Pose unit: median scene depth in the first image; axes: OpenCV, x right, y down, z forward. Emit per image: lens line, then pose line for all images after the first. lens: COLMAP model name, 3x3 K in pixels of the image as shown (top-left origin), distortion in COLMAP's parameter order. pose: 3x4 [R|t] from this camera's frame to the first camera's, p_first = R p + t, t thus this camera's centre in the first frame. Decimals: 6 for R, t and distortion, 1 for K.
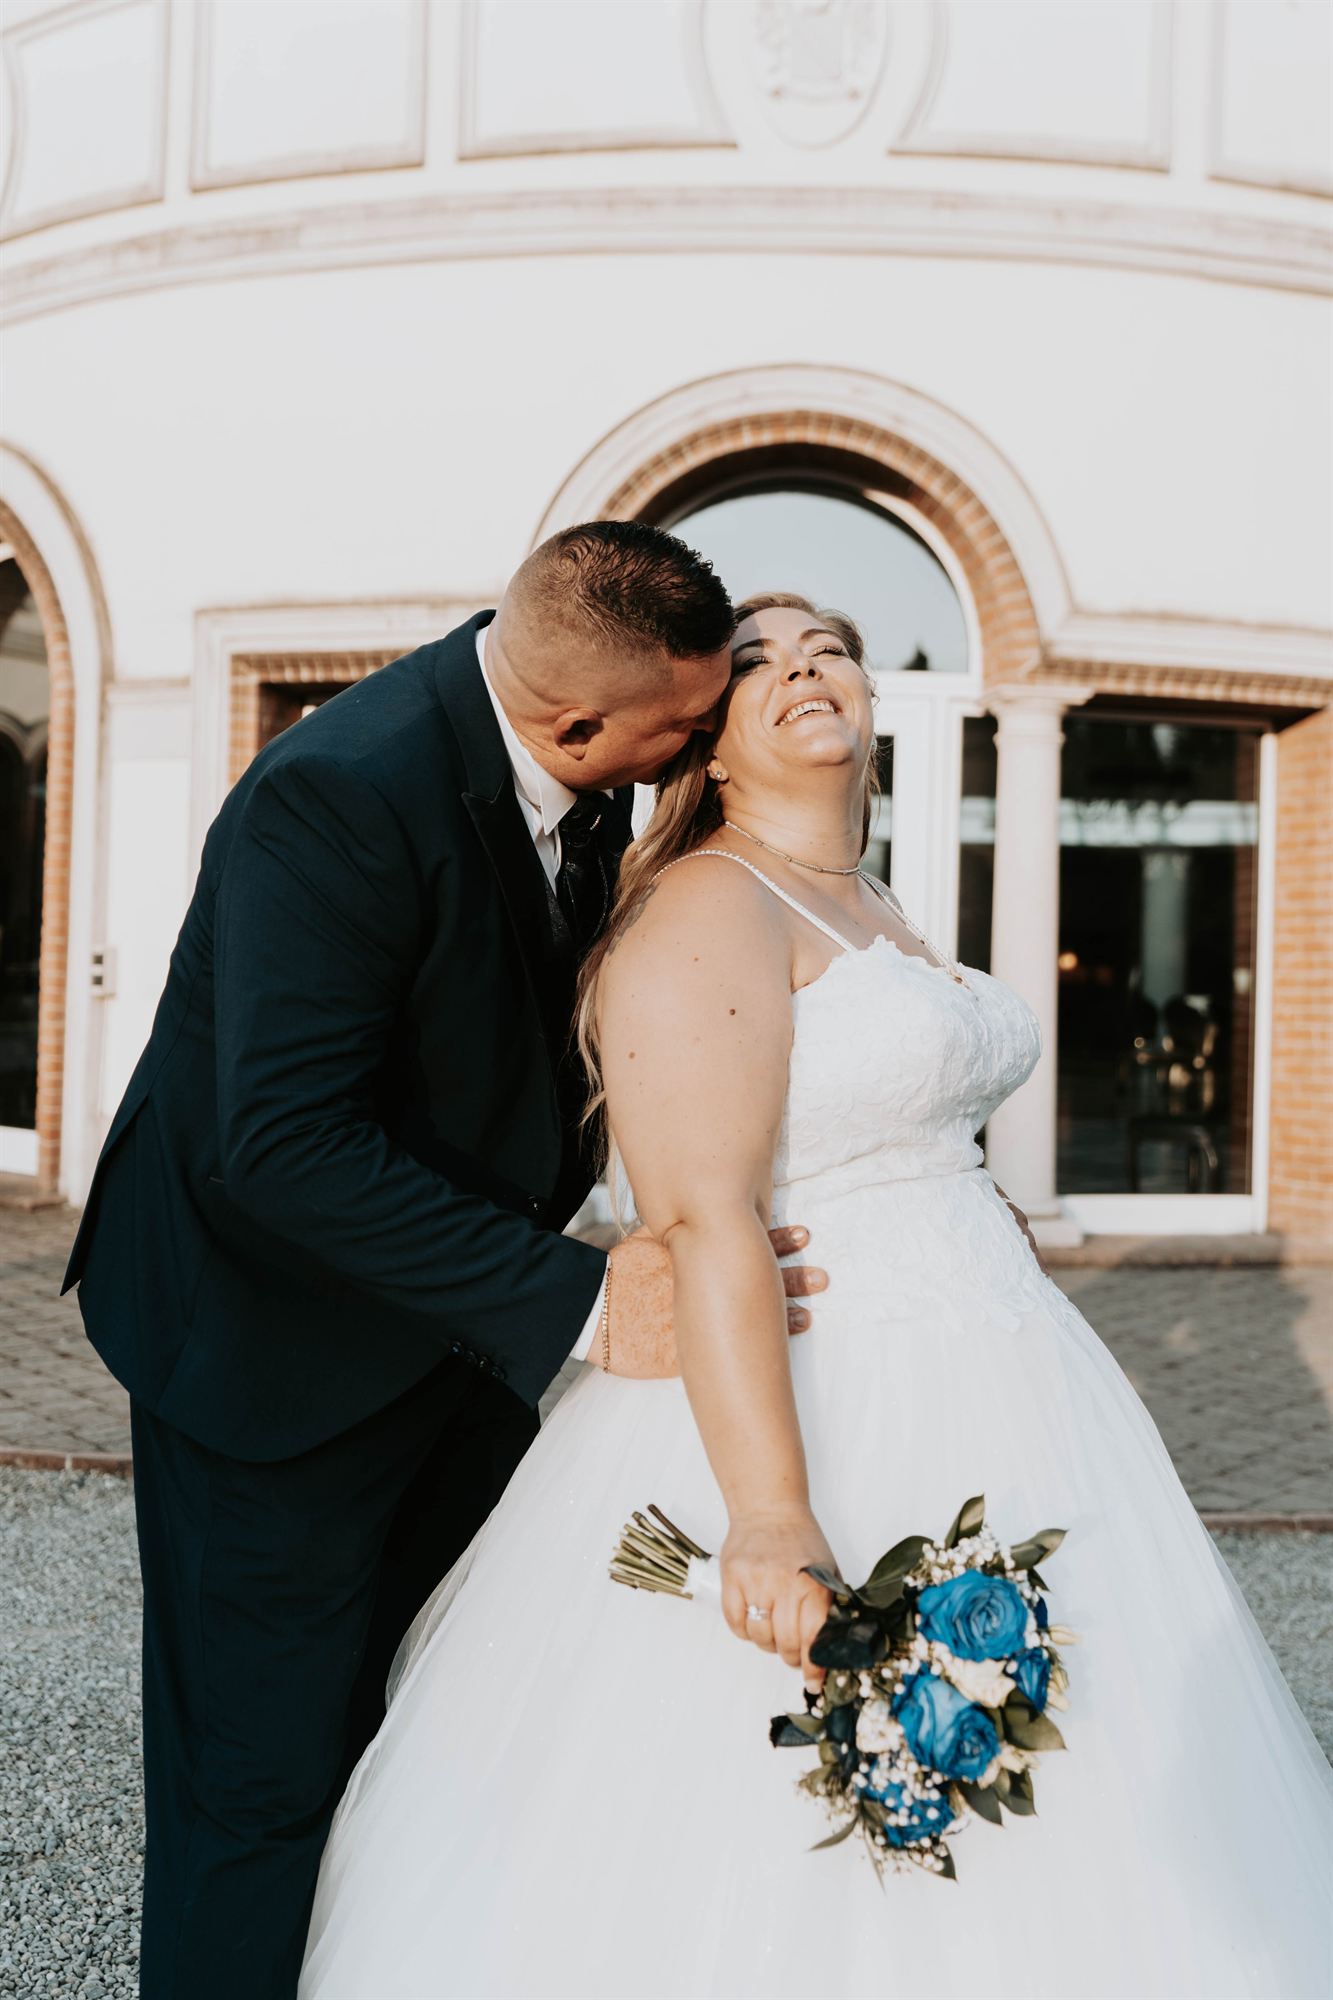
lens RADIAL K [[2139.9, 0, 658.2], [0, 2139.9, 825.5], [0, 0, 1]] dist [0.015046, -0.002491]
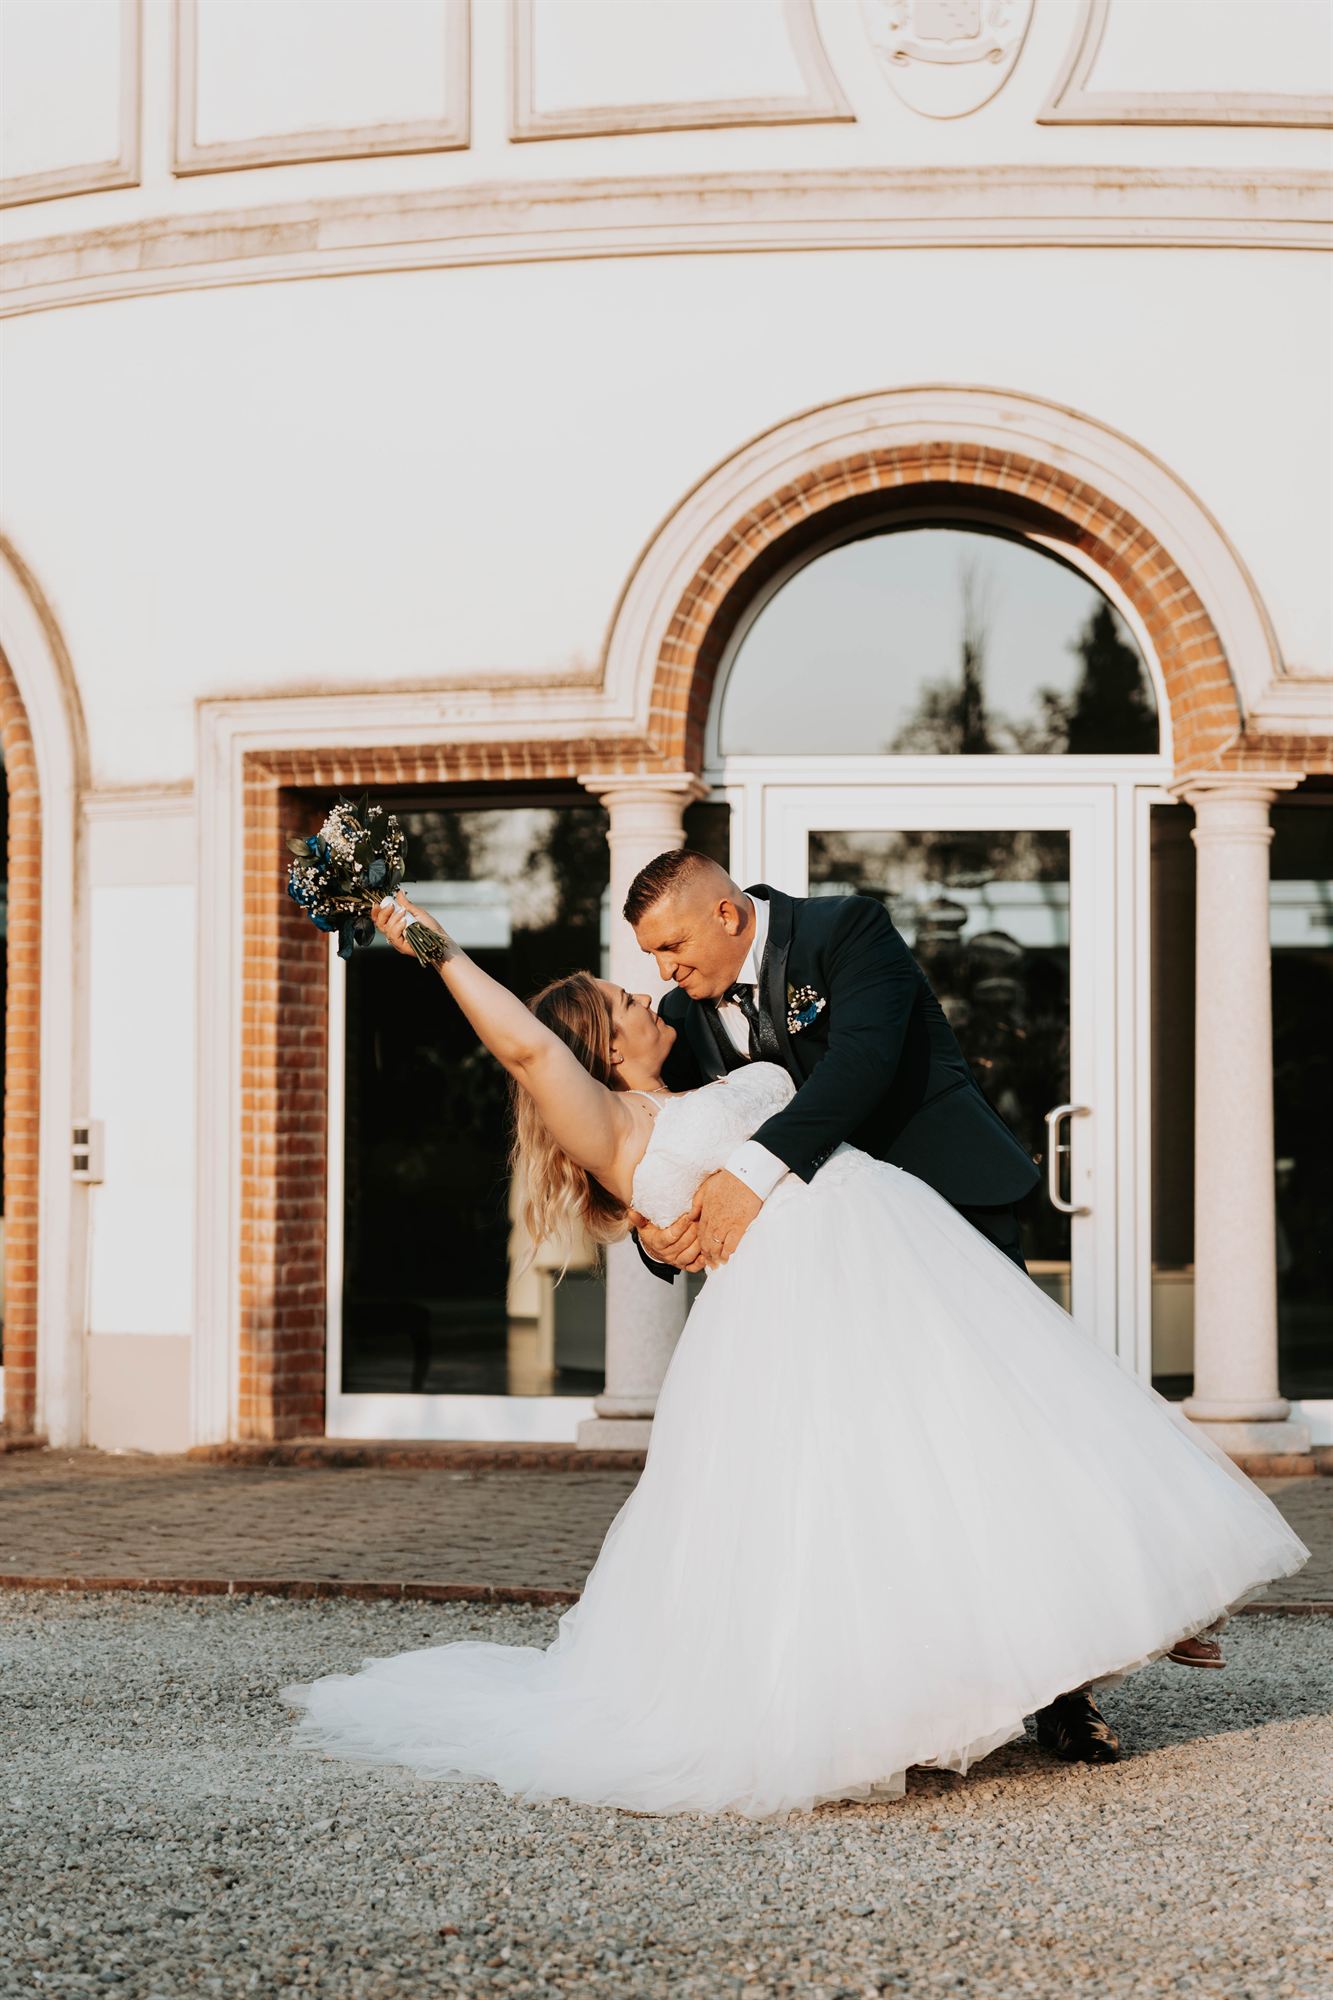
lens RADIAL K [[4514.5, 0, 666.5], [0, 4514.5, 1000.0], [0, 0, 1]] dist [0.119091, -0.157639]
pose [[0.999403, -0.025384, -0.023419, -0.002636], [0.025799, 0.999512, 0.017606, -0.013303], [0.022961, -0.018200, 0.999571, -0.731120]]
